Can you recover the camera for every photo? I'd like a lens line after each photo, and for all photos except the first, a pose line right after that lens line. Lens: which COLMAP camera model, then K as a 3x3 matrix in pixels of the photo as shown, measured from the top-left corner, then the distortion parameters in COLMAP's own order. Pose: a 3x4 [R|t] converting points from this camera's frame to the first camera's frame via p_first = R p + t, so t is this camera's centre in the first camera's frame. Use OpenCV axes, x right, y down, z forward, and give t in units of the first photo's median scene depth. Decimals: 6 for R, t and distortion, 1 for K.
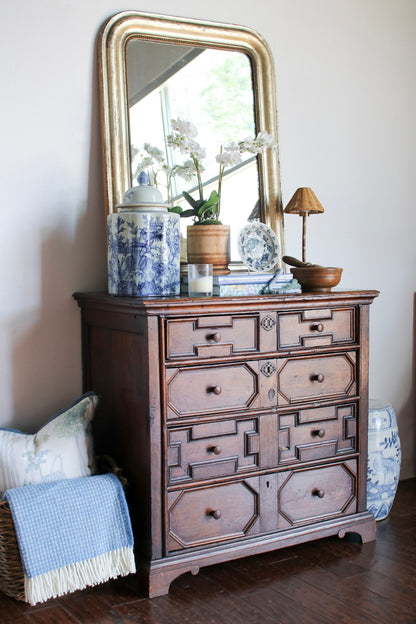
lens RADIAL K [[871.3, 0, 208.4], [0, 871.3, 312.4], [0, 0, 1]] dist [-0.181760, 0.250927]
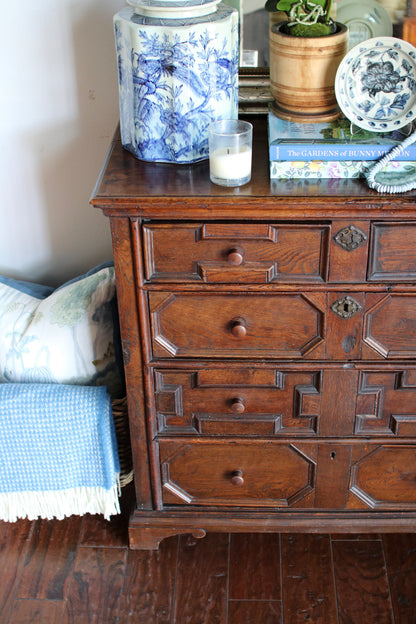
lens RADIAL K [[871.3, 0, 208.4], [0, 871.3, 312.4], [0, 0, 1]] dist [-0.181760, 0.250927]
pose [[0.825232, 0.298829, -0.479263, 0.276174], [-0.026472, 0.868095, 0.495691, -0.222061], [0.564173, -0.396373, 0.724291, 0.518314]]
